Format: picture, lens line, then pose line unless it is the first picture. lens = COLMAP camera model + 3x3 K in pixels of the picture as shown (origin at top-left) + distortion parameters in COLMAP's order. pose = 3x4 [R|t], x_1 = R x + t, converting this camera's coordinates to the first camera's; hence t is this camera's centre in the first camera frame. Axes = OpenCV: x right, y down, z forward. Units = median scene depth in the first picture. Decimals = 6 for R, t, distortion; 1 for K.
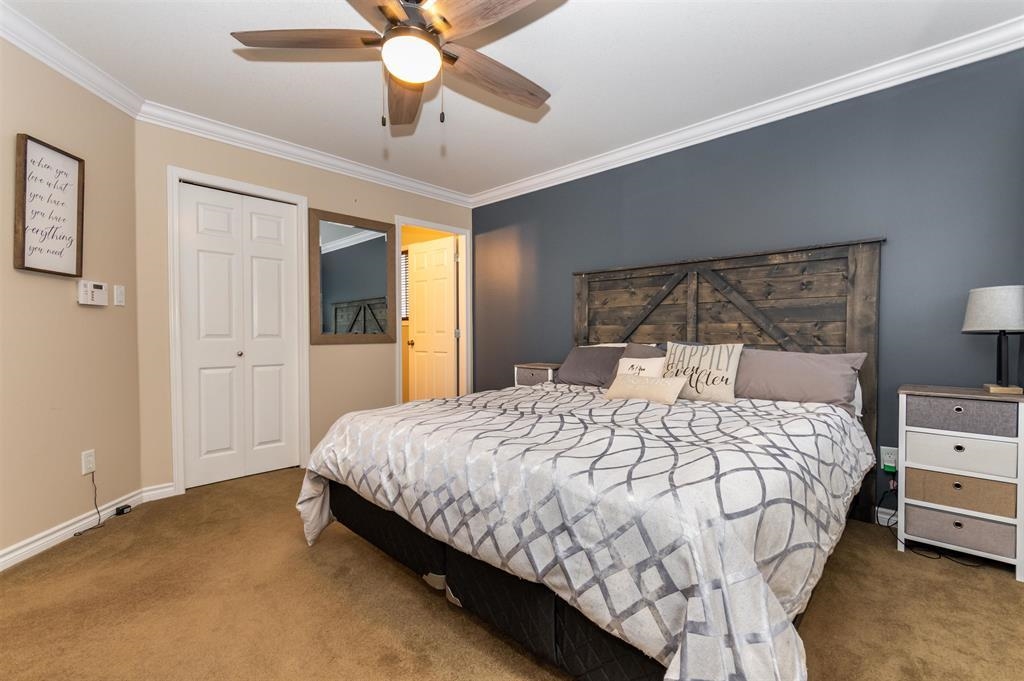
lens RADIAL K [[445.3, 0, 510.3], [0, 445.3, 339.3], [0, 0, 1]] dist [0.004236, -0.002736]
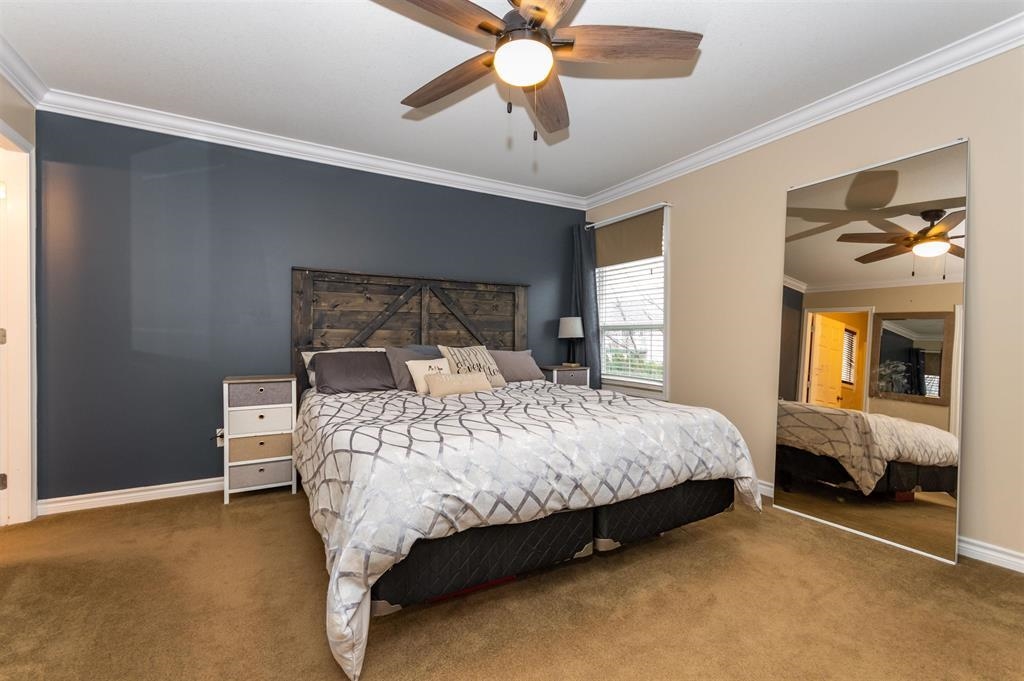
lens RADIAL K [[445.3, 0, 511.7], [0, 445.3, 340.8], [0, 0, 1]] dist [0.004236, -0.002736]
pose [[0.292231, -0.002449, 0.956345, -0.716506], [0.008698, 0.999962, -0.000098, -0.003863], [-0.956308, 0.008347, 0.292242, 0.450299]]
